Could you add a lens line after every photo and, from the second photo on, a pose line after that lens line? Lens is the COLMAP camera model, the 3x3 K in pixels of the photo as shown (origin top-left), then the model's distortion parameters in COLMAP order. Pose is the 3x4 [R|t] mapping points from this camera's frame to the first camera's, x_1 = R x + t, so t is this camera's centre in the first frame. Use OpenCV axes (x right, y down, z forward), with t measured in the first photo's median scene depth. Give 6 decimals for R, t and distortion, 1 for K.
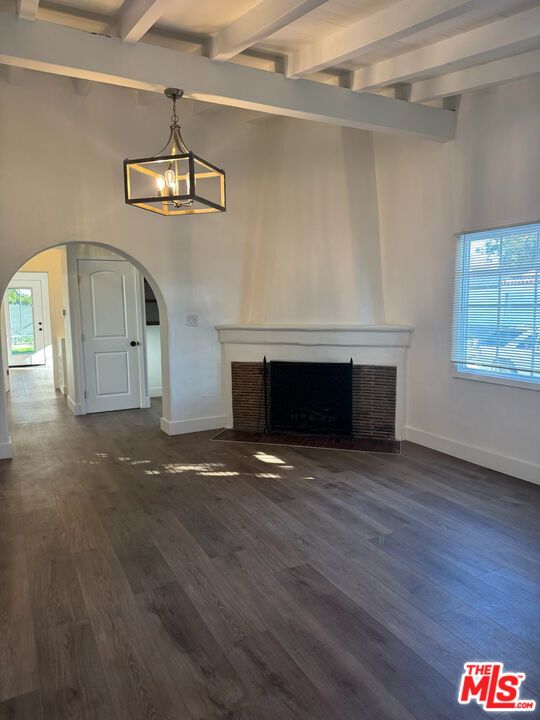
lens RADIAL K [[518.8, 0, 270.0], [0, 518.8, 359.8], [0, 0, 1]] dist [0.052495, -0.027669]
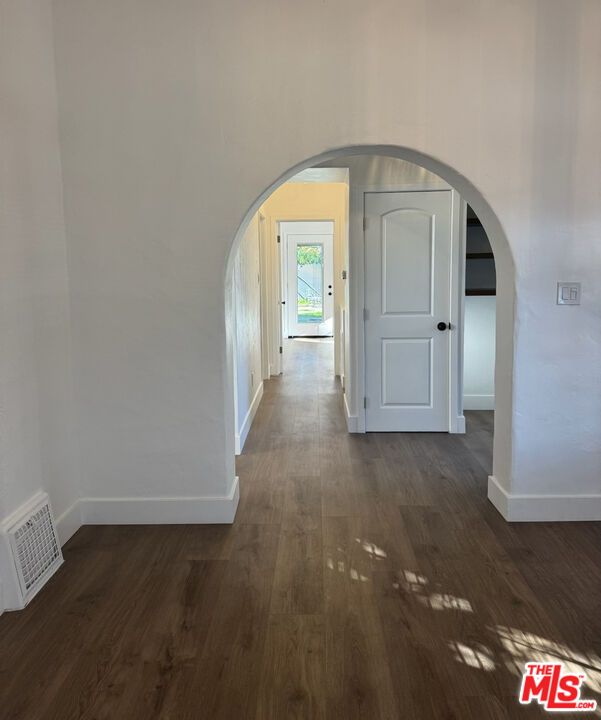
lens RADIAL K [[600.6, 0, 300.1], [0, 600.6, 357.7], [0, 0, 1]] dist [0.001674, -0.012443]
pose [[0.886550, 0.061824, -0.458483, -0.087061], [-0.038039, 0.997416, 0.060943, -0.031162], [0.461066, -0.036589, 0.886611, 0.304517]]
